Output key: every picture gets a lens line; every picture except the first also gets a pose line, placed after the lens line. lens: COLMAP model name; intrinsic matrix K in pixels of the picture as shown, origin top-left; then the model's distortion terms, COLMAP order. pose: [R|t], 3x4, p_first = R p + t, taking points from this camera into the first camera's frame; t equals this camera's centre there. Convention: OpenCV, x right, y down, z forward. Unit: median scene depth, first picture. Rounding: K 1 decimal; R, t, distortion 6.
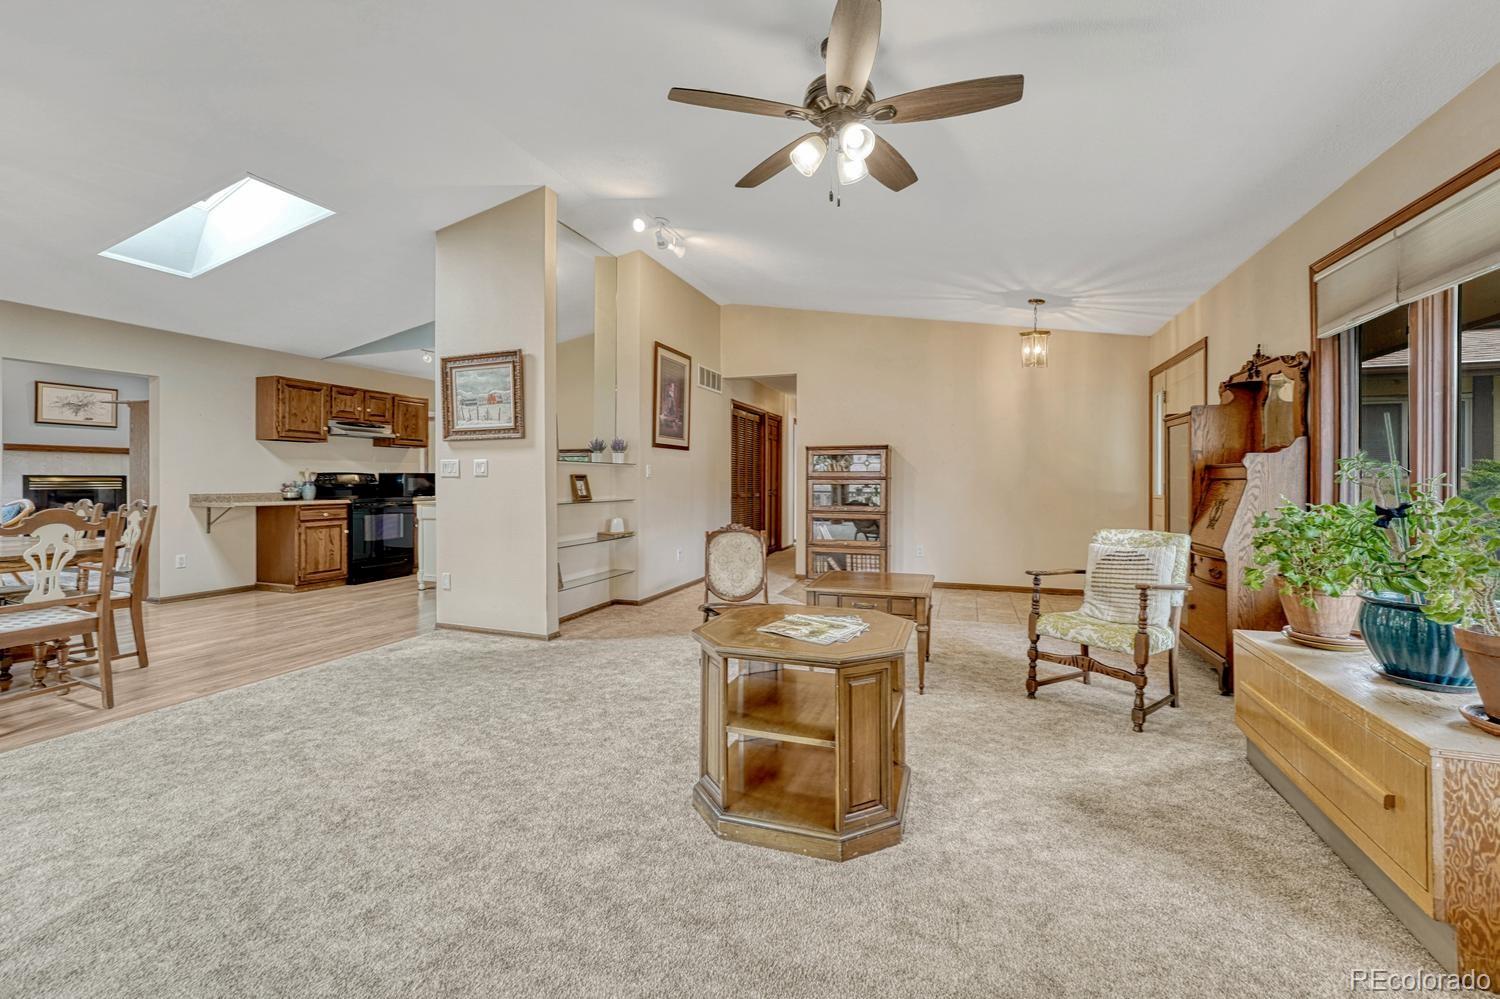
lens RADIAL K [[618.5, 0, 747.6], [0, 618.5, 476.7], [0, 0, 1]] dist [-0.003355, -0.000190]
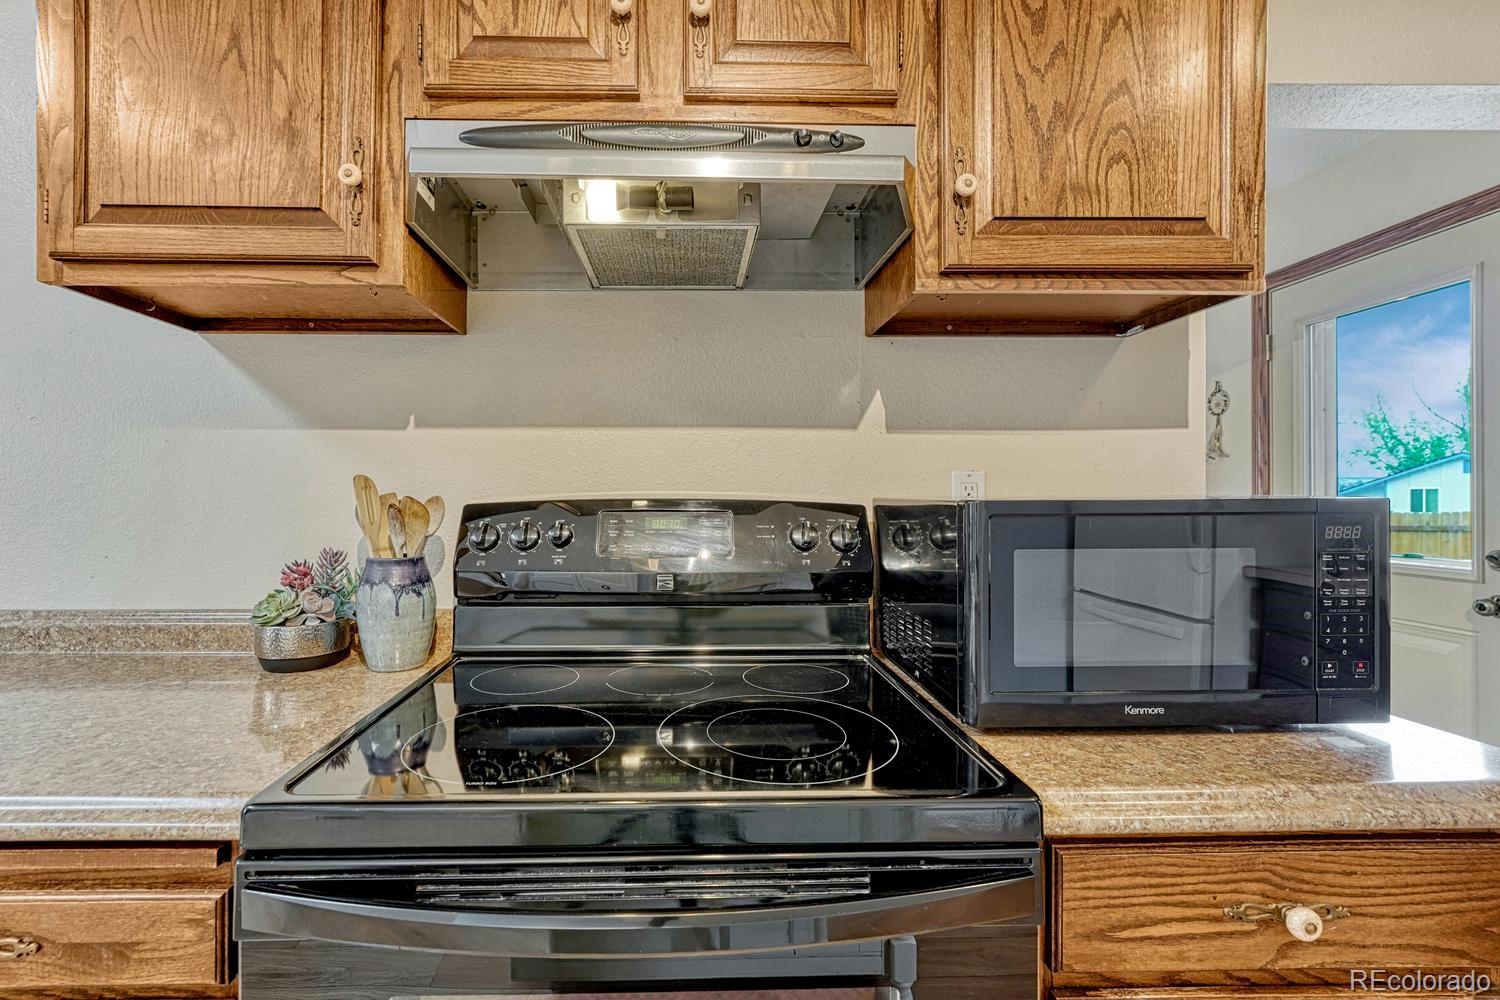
lens RADIAL K [[653.7, 0, 698.4], [0, 653.7, 502.9], [0, 0, 1]] dist [-0.002572, 0.000048]
pose [[0.361091, 0.007166, -0.932503, -0.547497], [0.006489, 0.999927, 0.010197, -0.008113], [0.932508, -0.009733, 0.361018, 1.064703]]
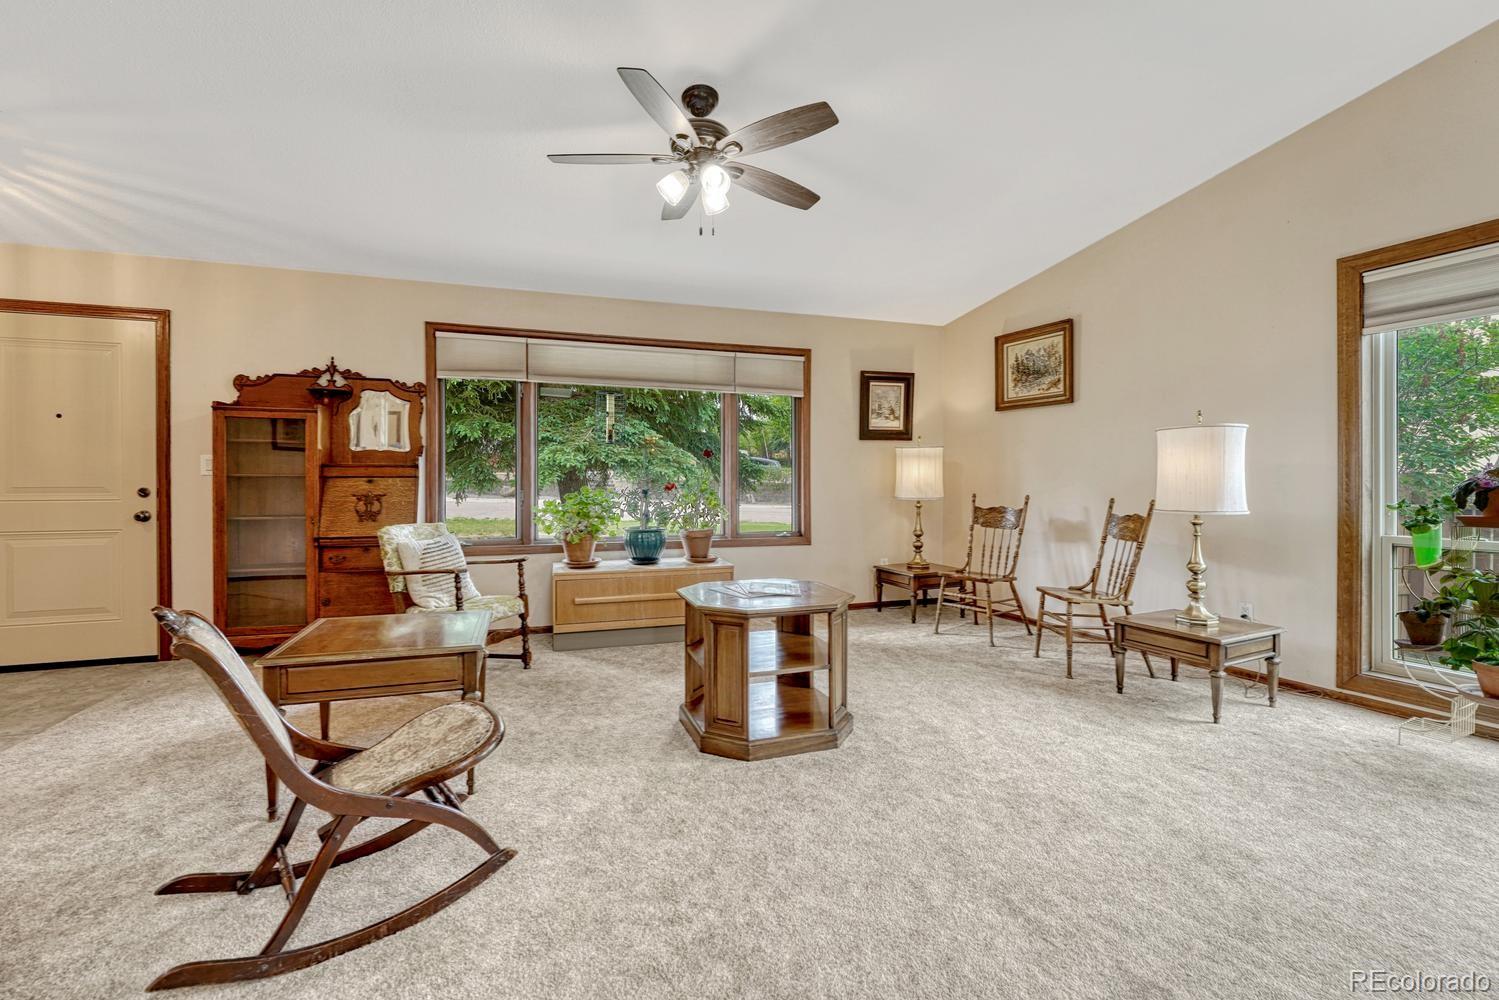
lens RADIAL K [[653.4, 0, 760.2], [0, 653.4, 486.9], [0, 0, 1]] dist [-0.003043, -0.000399]
pose [[-0.627386, -0.007209, 0.778675, -0.332233], [-0.006773, 0.999970, 0.003800, 0.006266], [-0.778679, -0.002890, -0.627416, 0.652327]]
